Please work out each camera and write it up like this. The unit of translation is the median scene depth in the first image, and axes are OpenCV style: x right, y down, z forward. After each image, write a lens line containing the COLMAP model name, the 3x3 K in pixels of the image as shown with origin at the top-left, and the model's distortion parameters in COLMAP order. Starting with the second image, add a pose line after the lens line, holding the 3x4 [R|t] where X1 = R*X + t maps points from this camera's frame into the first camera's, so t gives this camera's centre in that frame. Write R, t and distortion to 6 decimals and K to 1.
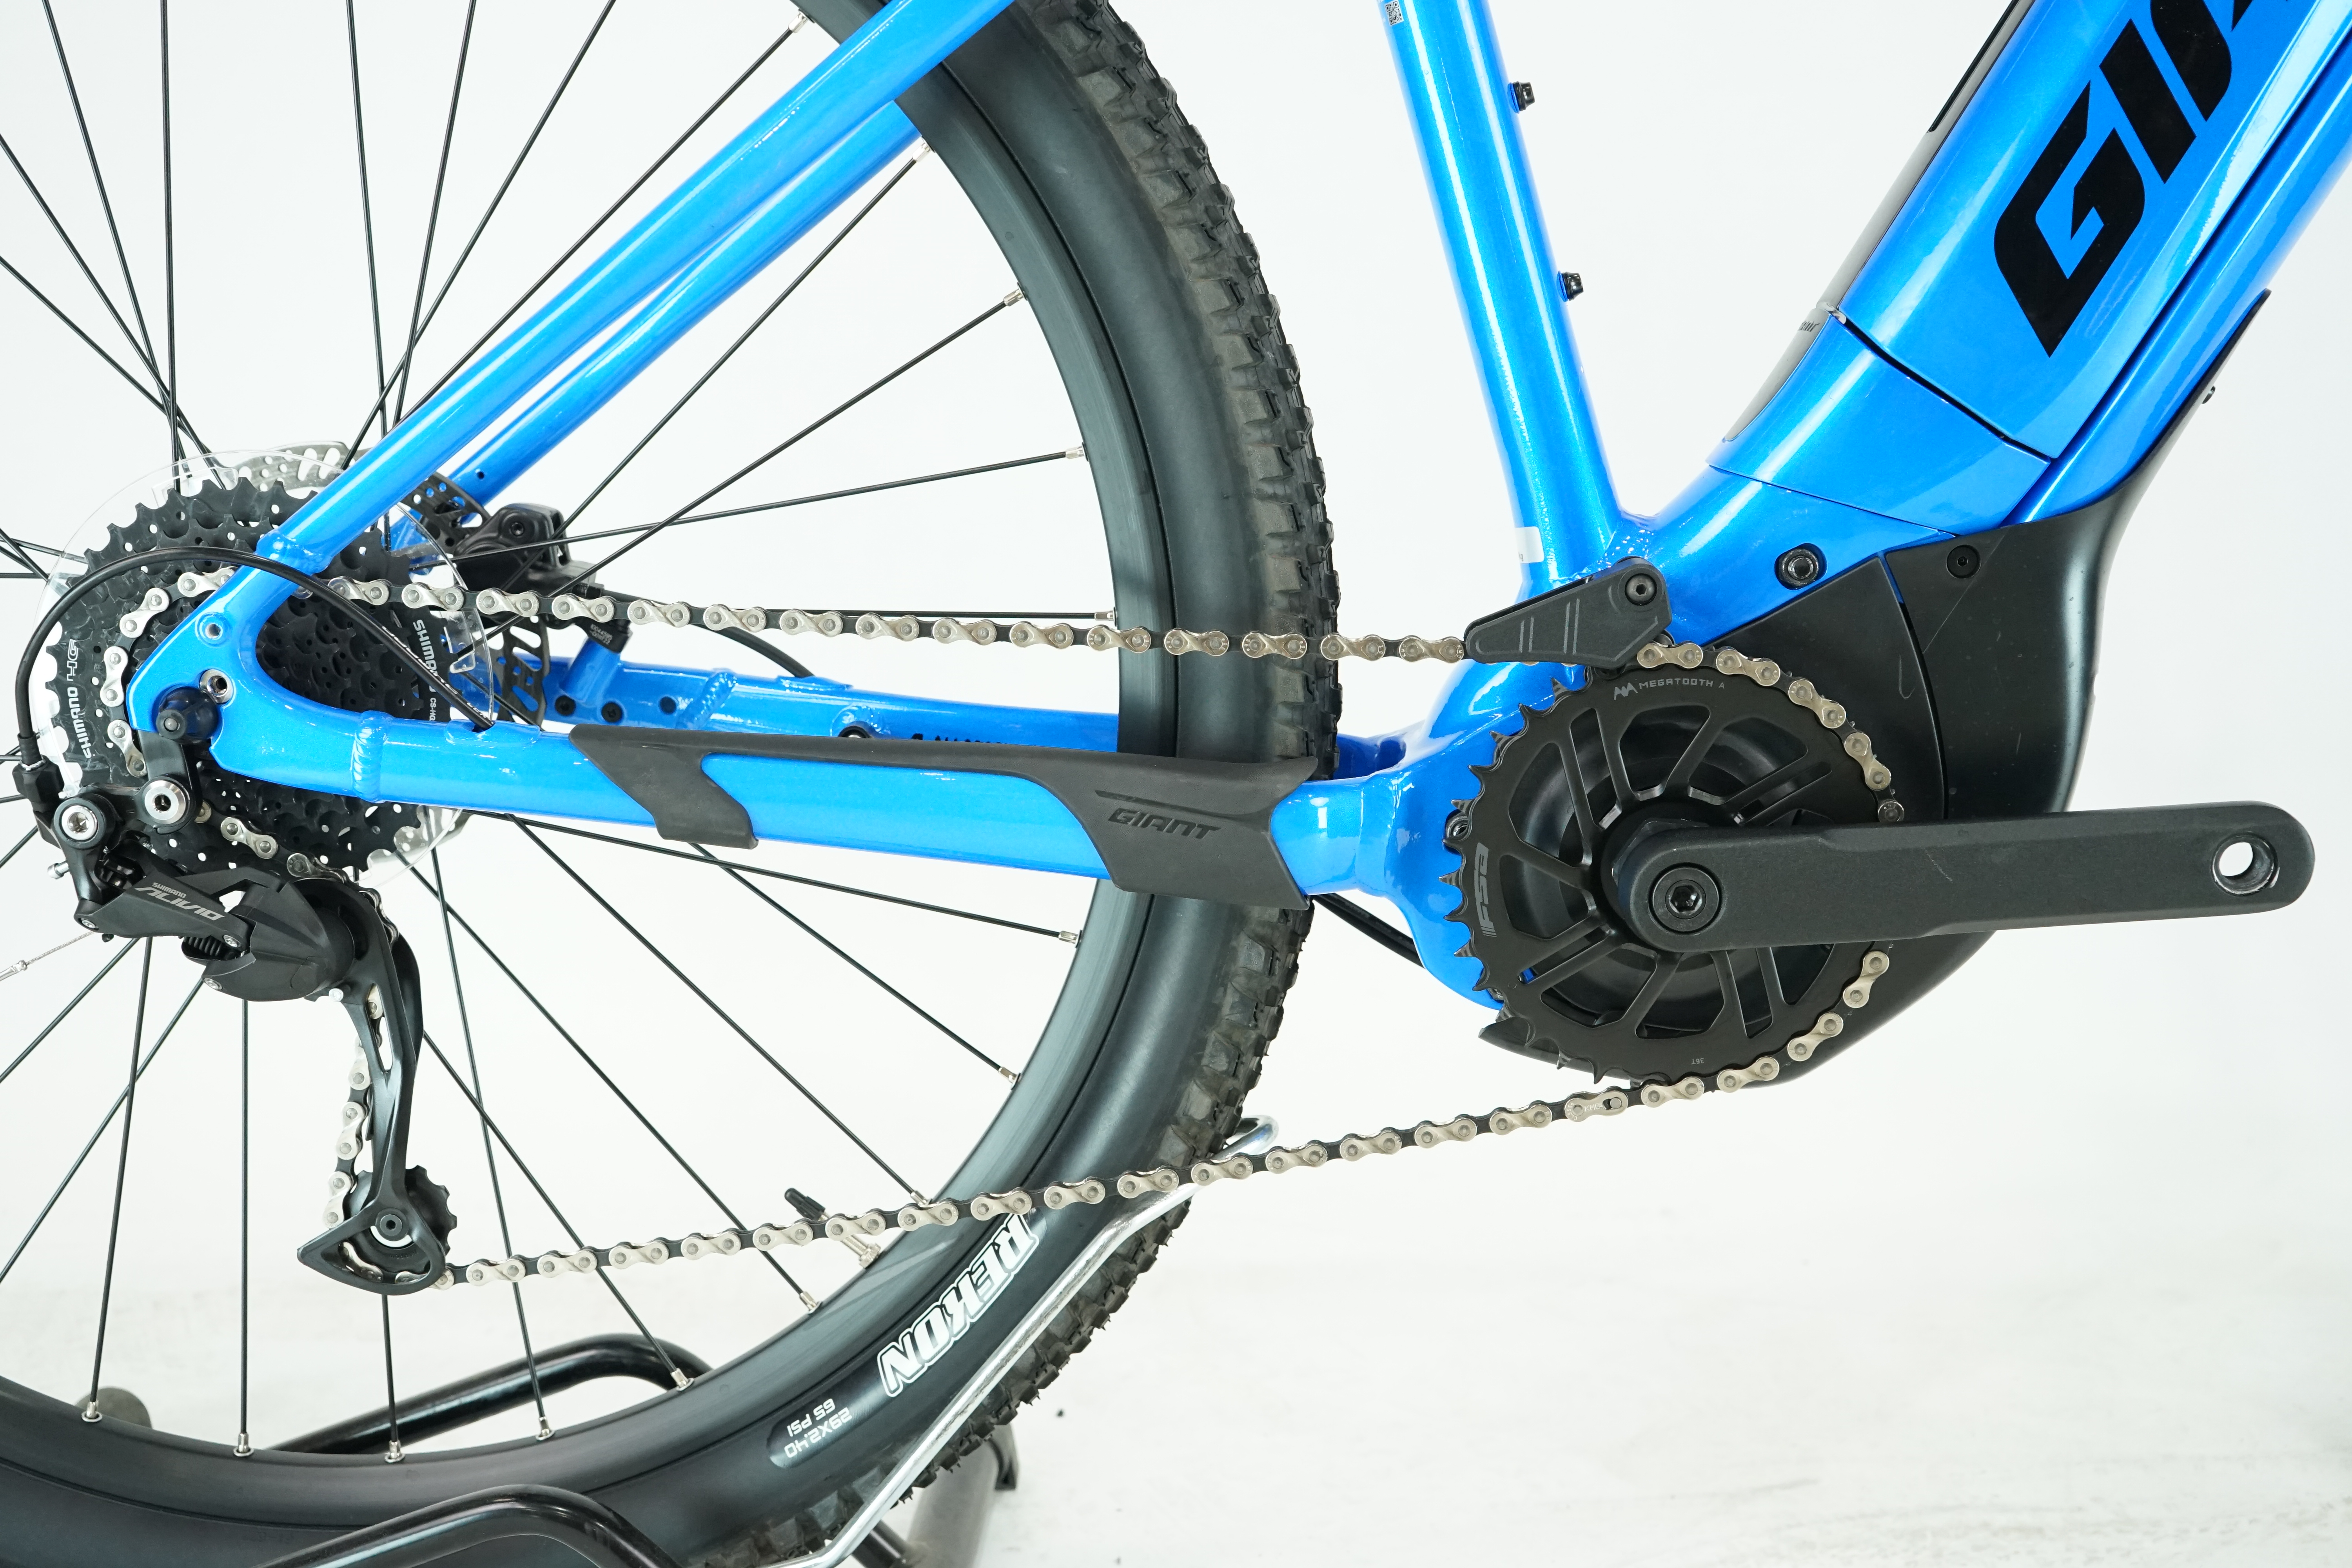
lens RADIAL K [[2702.9, 0, 1176.0], [0, 2702.9, 784.0], [0, 0, 1]] dist [-0.022981, -0.030661]
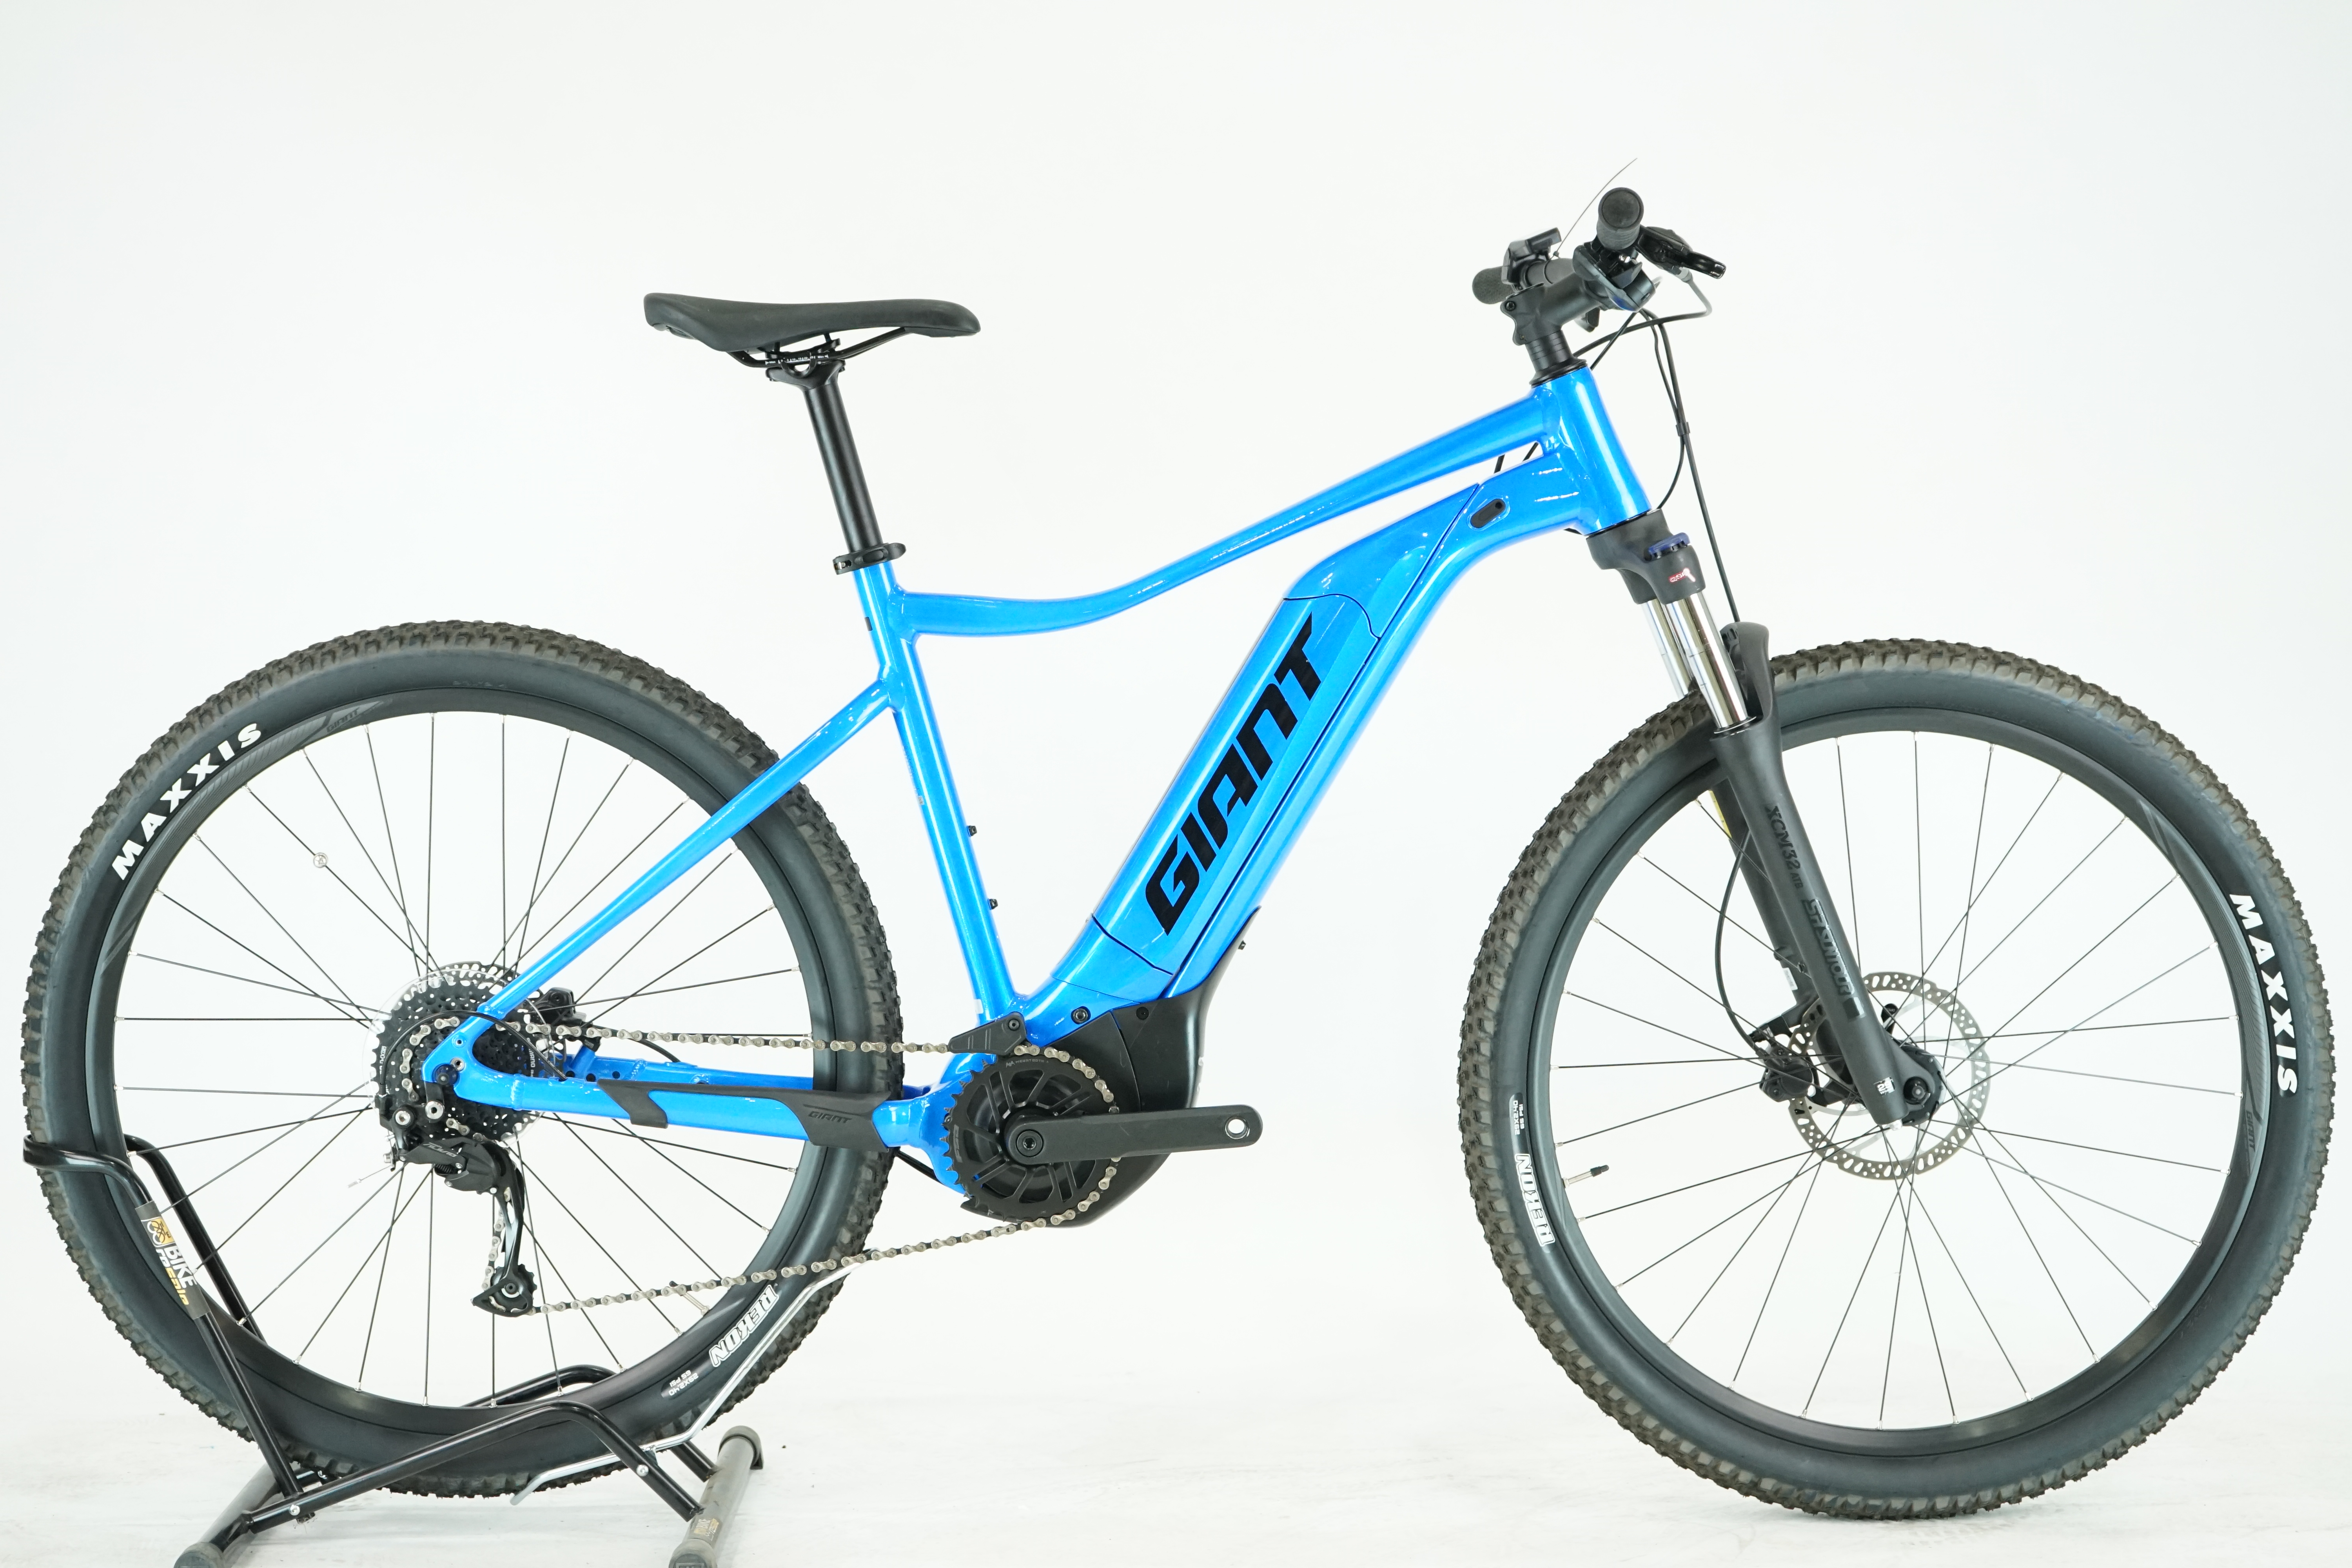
lens RADIAL K [[4282.2, 0, 1176.0], [0, 4282.2, 784.0], [0, 0, 1]] dist [-0.006667, 0.021227]
pose [[0.998316, 0.000135, 0.058004, 0.083913], [0.006640, 0.993157, -0.116595, 0.169819], [-0.057623, 0.116784, 0.991484, -2.955753]]
